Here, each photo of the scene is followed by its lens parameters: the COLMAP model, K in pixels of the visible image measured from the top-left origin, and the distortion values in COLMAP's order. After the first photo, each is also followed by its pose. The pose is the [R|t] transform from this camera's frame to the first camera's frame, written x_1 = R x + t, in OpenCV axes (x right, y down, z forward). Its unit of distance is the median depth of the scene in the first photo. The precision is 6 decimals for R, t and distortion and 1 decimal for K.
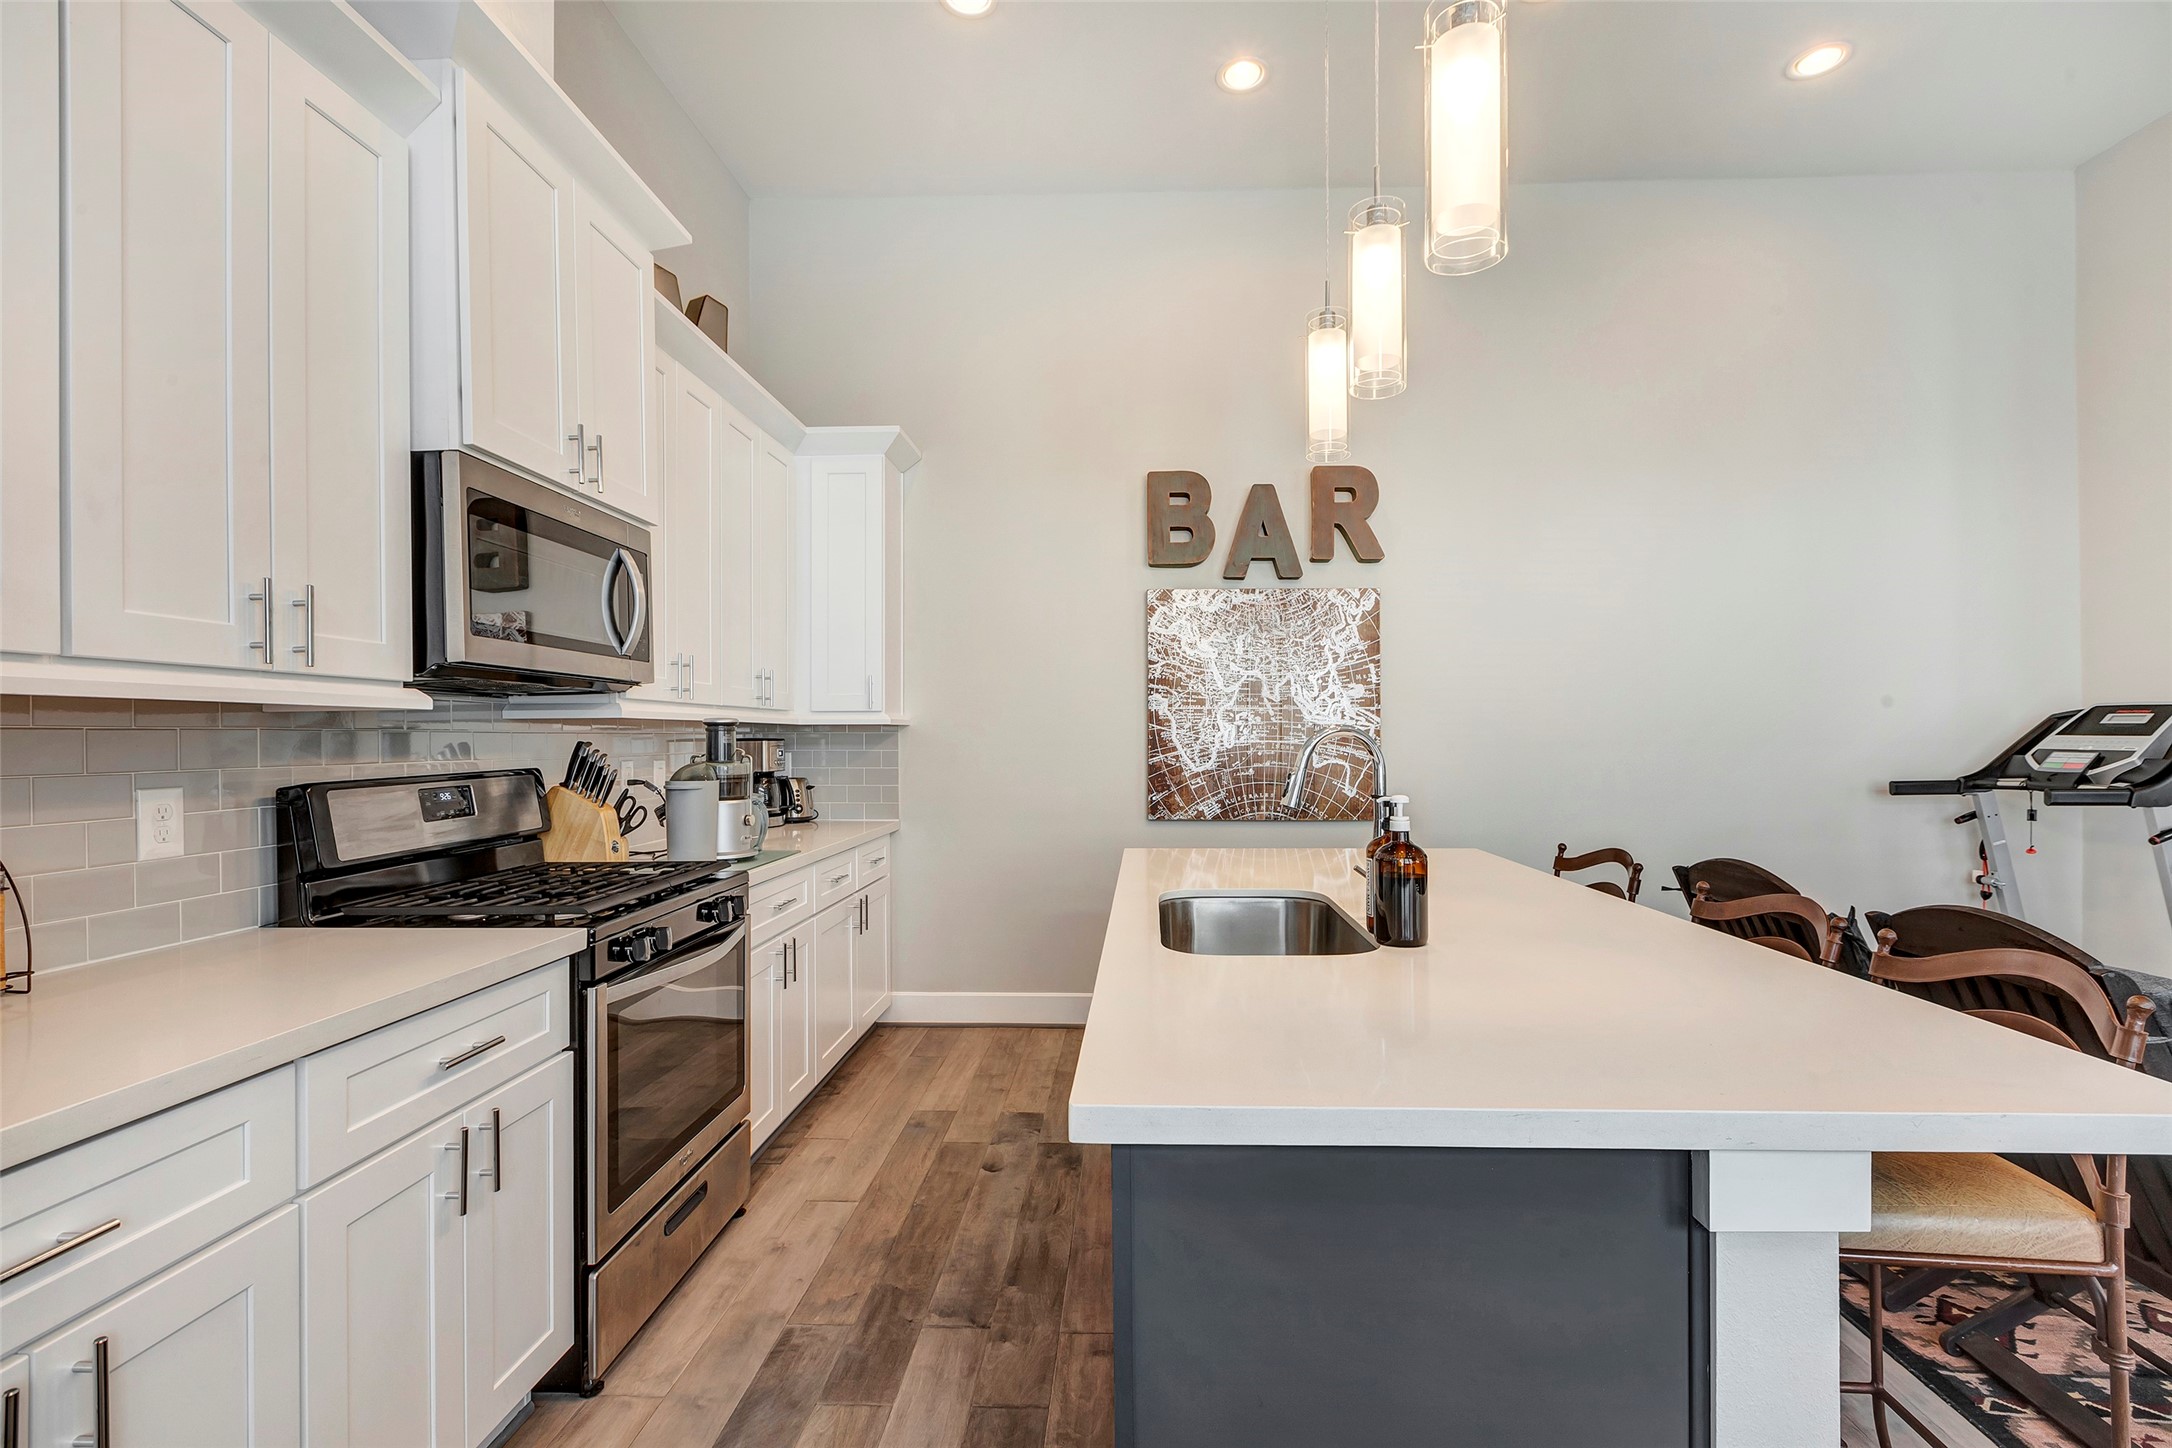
lens RADIAL K [[981.4, 0, 1097.5], [0, 981.4, 727.0], [0, 0, 1]] dist [0.002620, 0.000477]
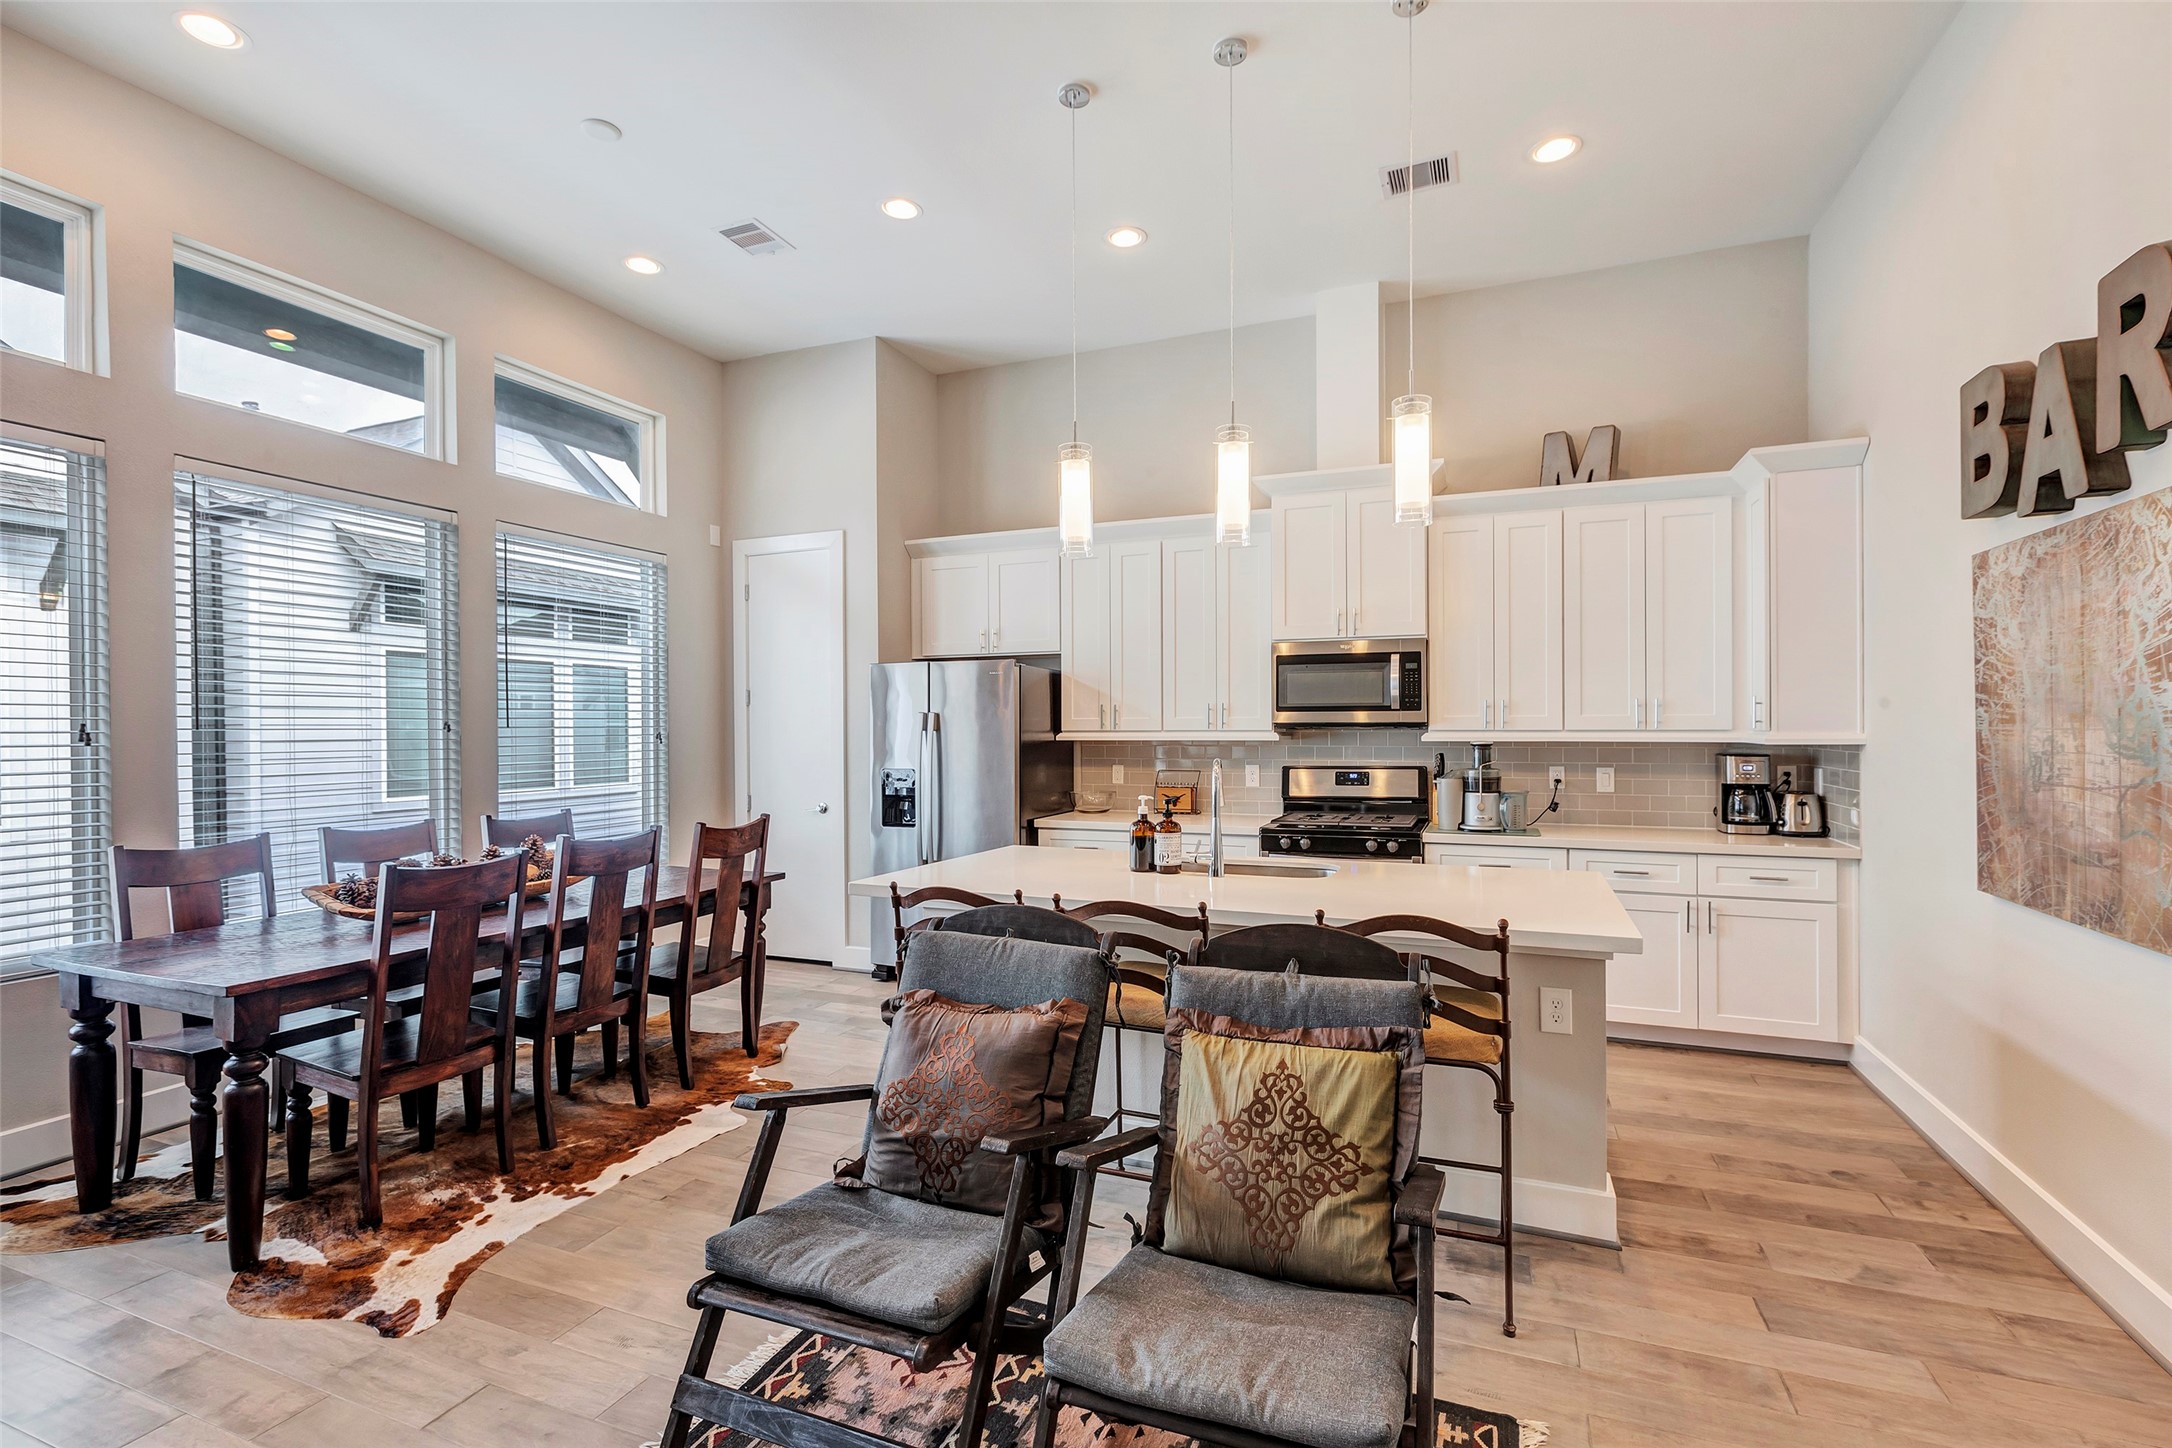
lens RADIAL K [[981.4, 0, 1088.7], [0, 981.4, 722.7], [0, 0, 1]] dist [0.002620, 0.000477]
pose [[-0.342317, 0.002476, -0.939581, 0.915273], [0.015736, 0.999871, -0.003098, -0.030130], [0.939453, -0.015846, -0.342312, 0.657372]]
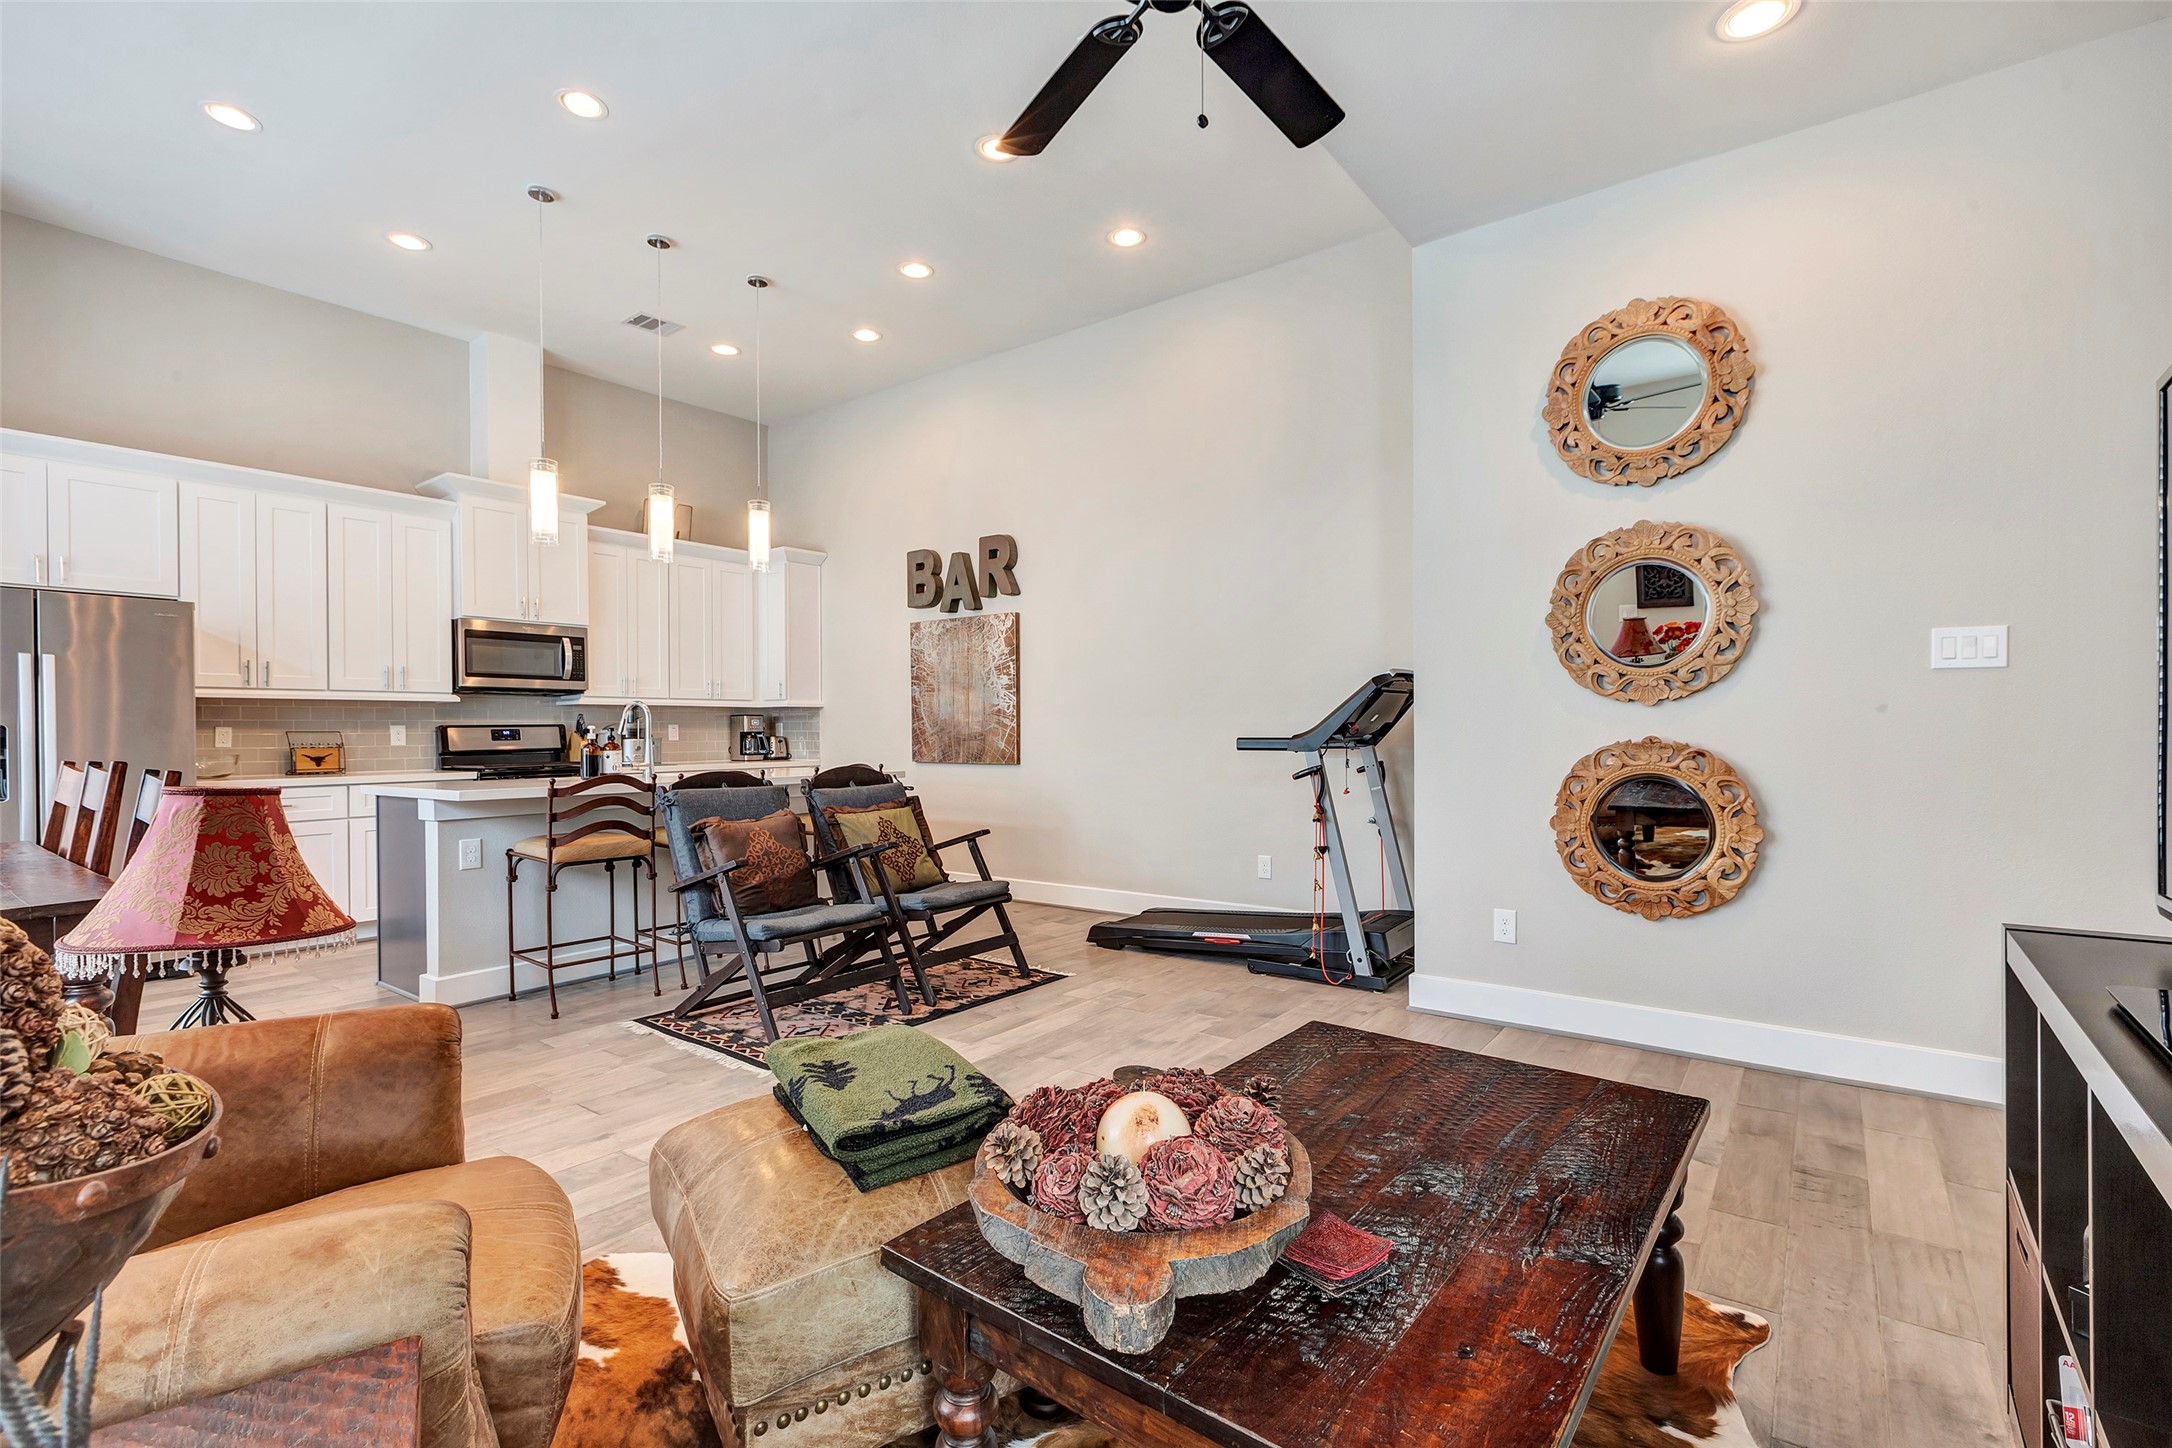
lens RADIAL K [[981.4, 0, 1106.3], [0, 981.4, 730.0], [0, 0, 1]] dist [0.002620, 0.000477]
pose [[0.822763, -0.001905, -0.568381, 1.273051], [0.009515, 0.999900, 0.010422, 0.027225], [0.568305, -0.013983, 0.822699, -0.180071]]
